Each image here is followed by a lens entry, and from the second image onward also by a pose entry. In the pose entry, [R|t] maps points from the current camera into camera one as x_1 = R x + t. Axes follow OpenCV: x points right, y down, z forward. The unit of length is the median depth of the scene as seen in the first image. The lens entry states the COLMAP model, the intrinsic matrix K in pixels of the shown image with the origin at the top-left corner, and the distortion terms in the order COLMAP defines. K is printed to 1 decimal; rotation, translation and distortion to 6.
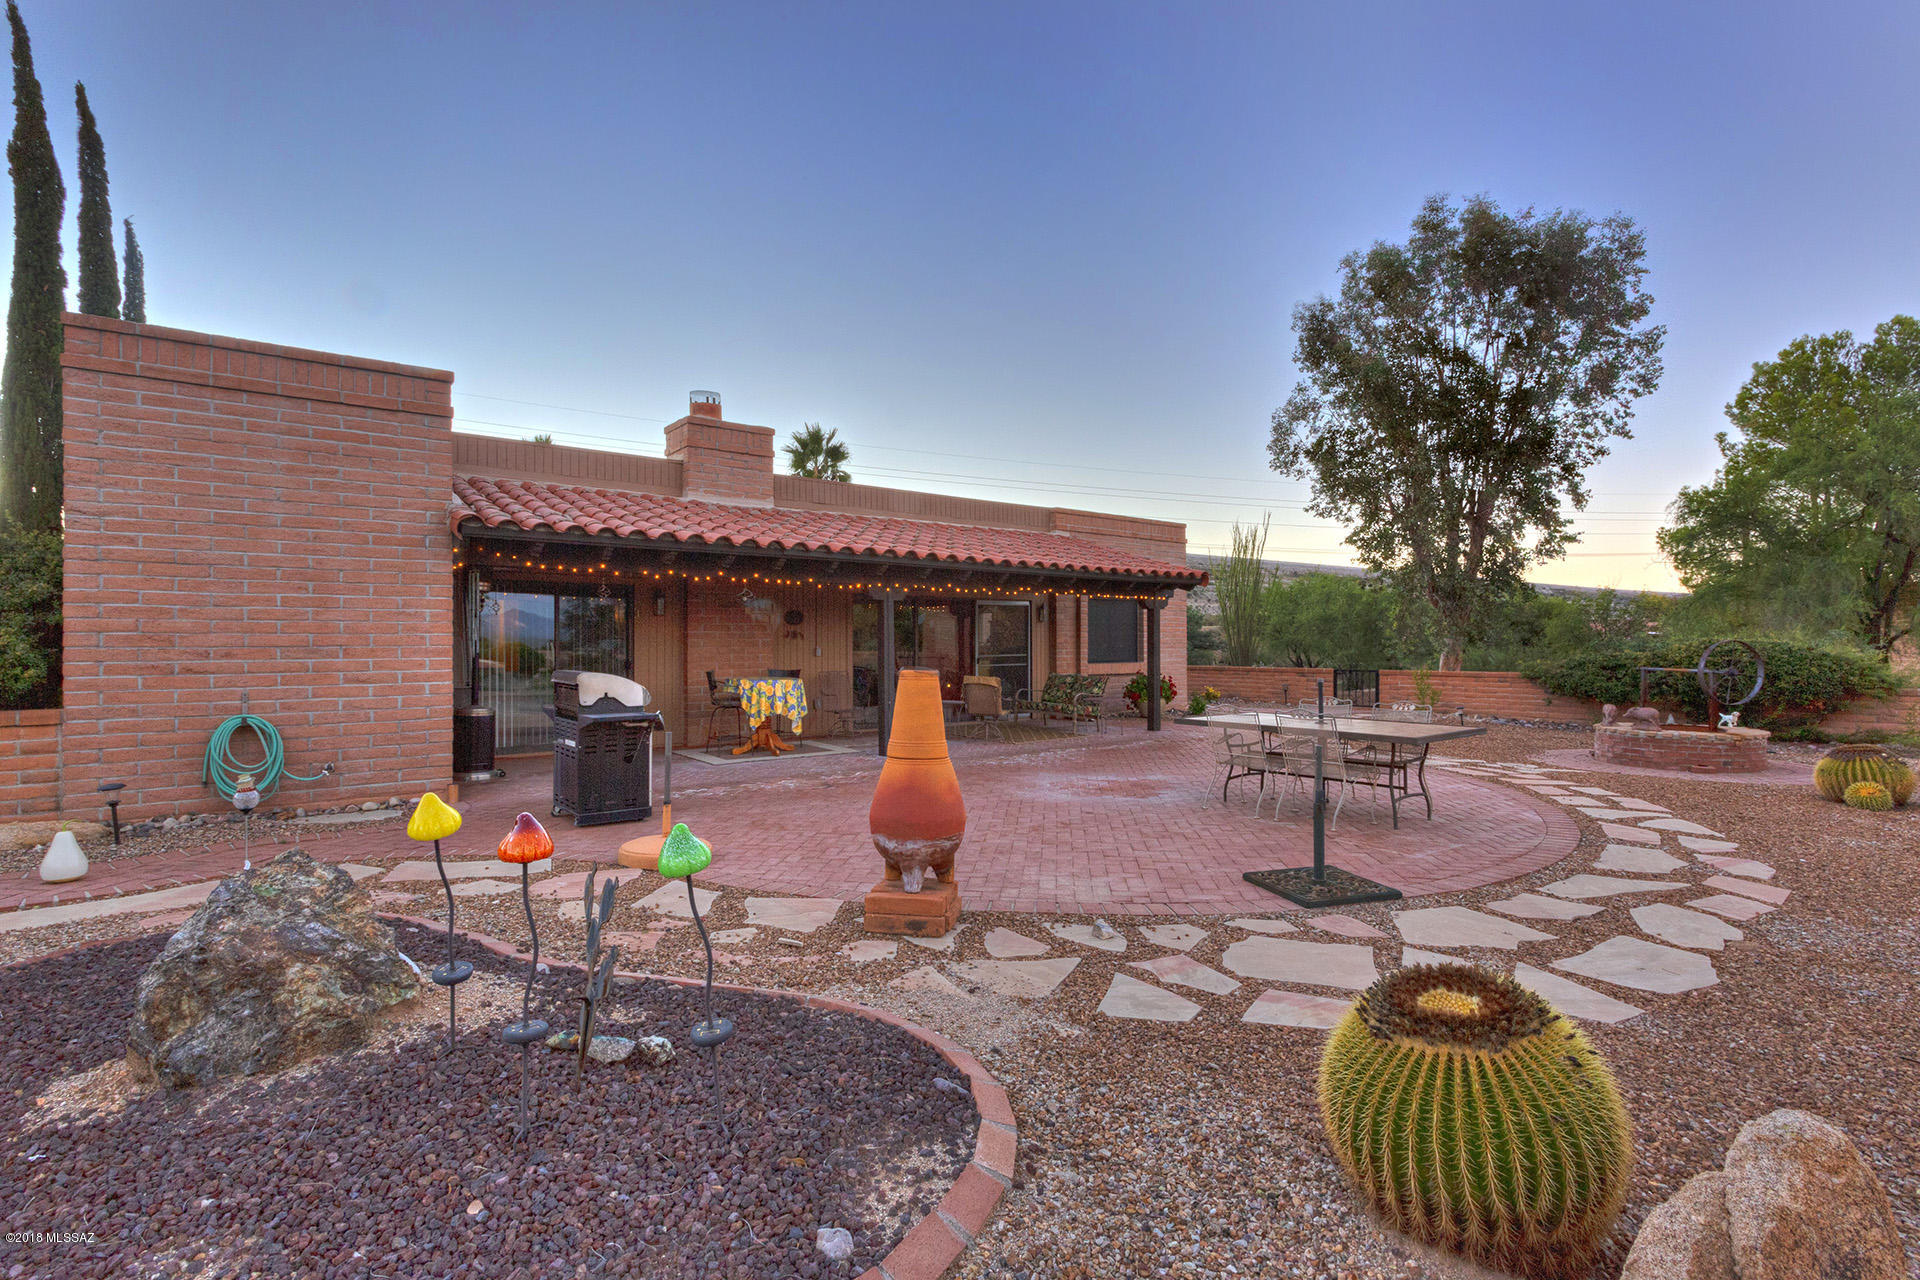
lens RADIAL K [[912.9, 0, 934.2], [0, 912.9, 643.1], [0, 0, 1]] dist [-0.001728, 0.000466]
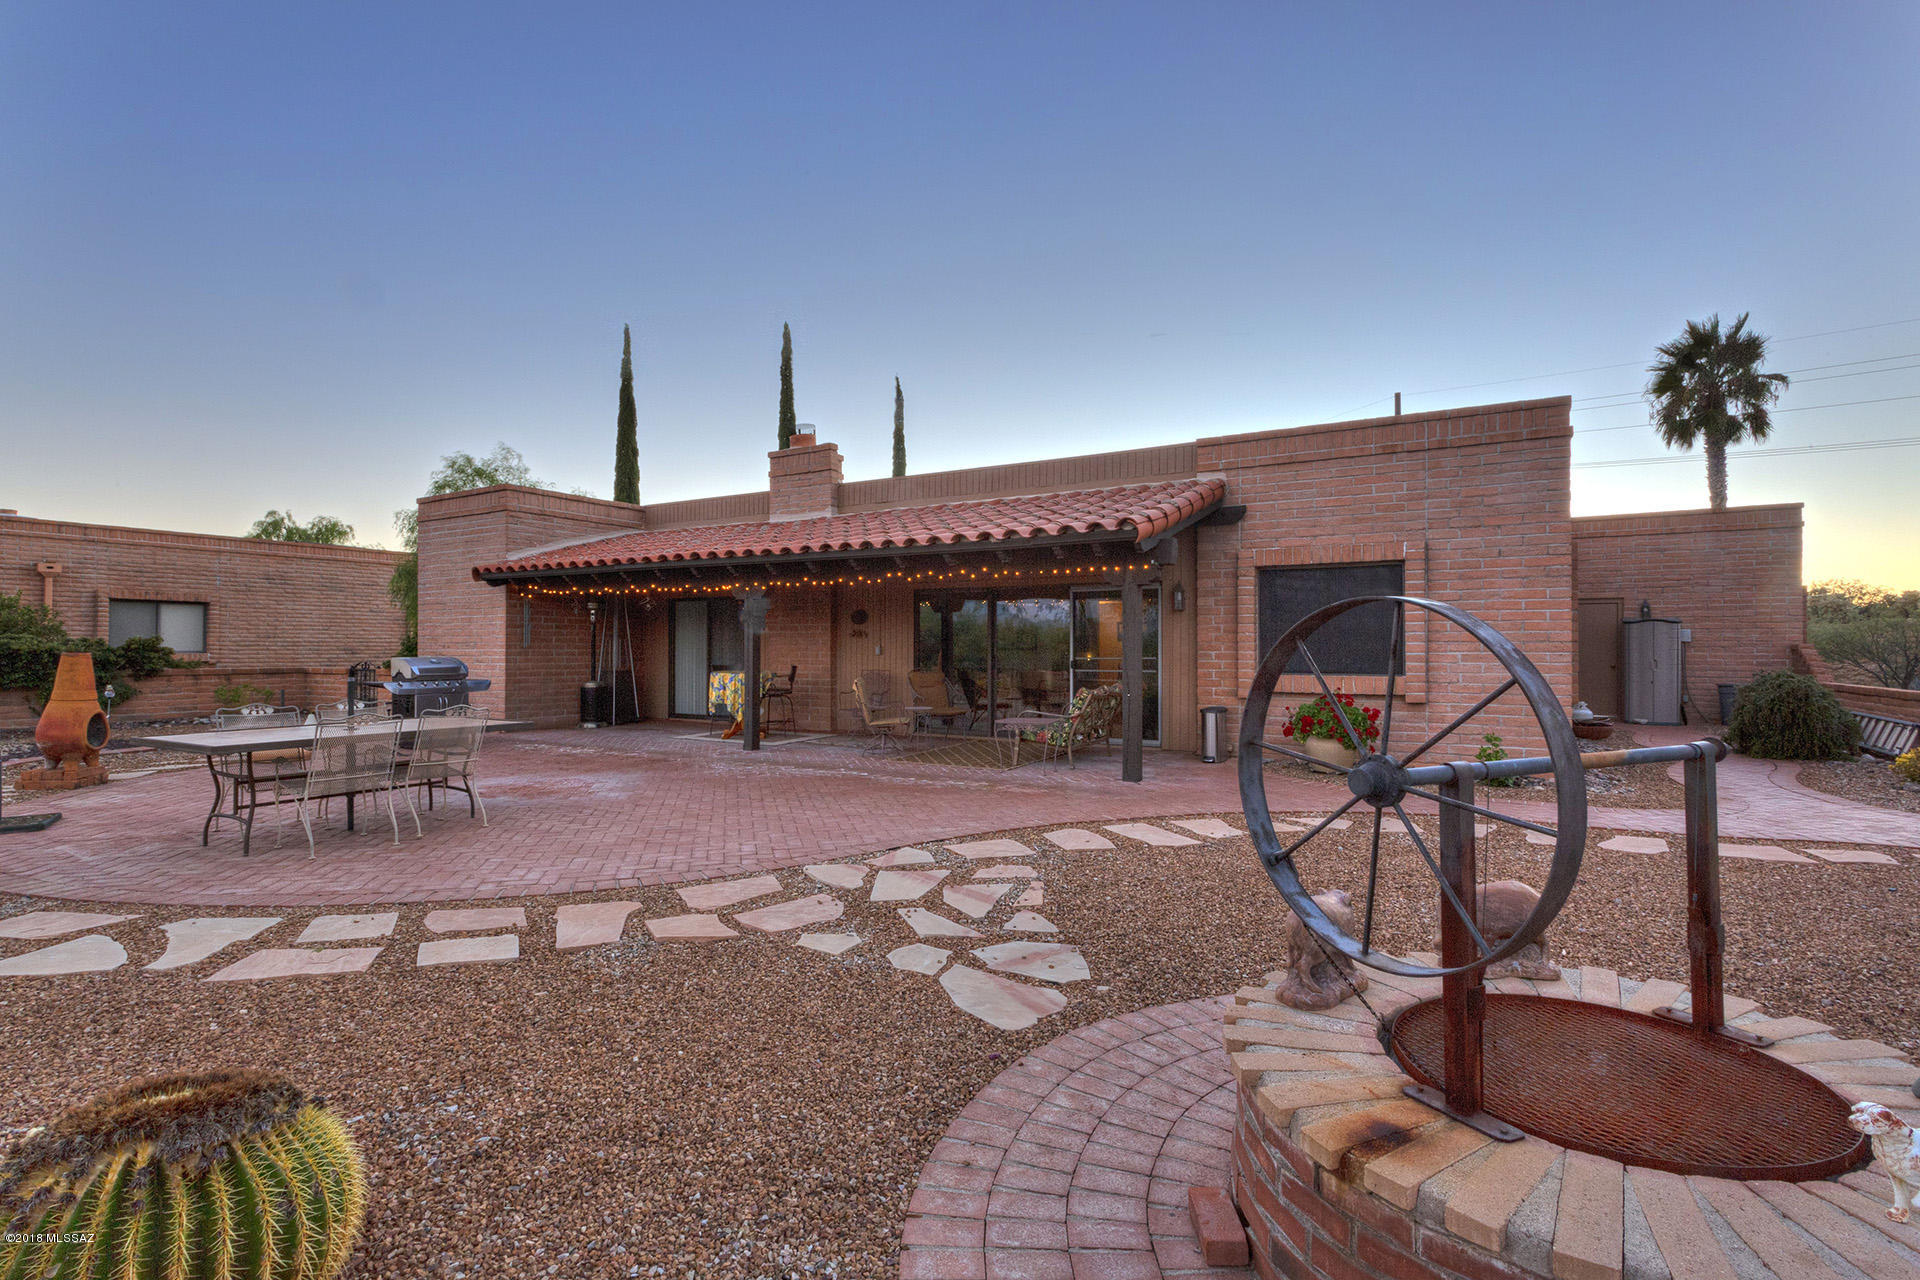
lens RADIAL K [[912.9, 0, 934.2], [0, 912.9, 643.1], [0, 0, 1]] dist [-0.001728, 0.000466]
pose [[0.337453, -0.001219, -0.941342, 0.942769], [0.001273, 0.999999, -0.000839, 0.003893], [0.941341, -0.000916, 0.337454, 0.808968]]
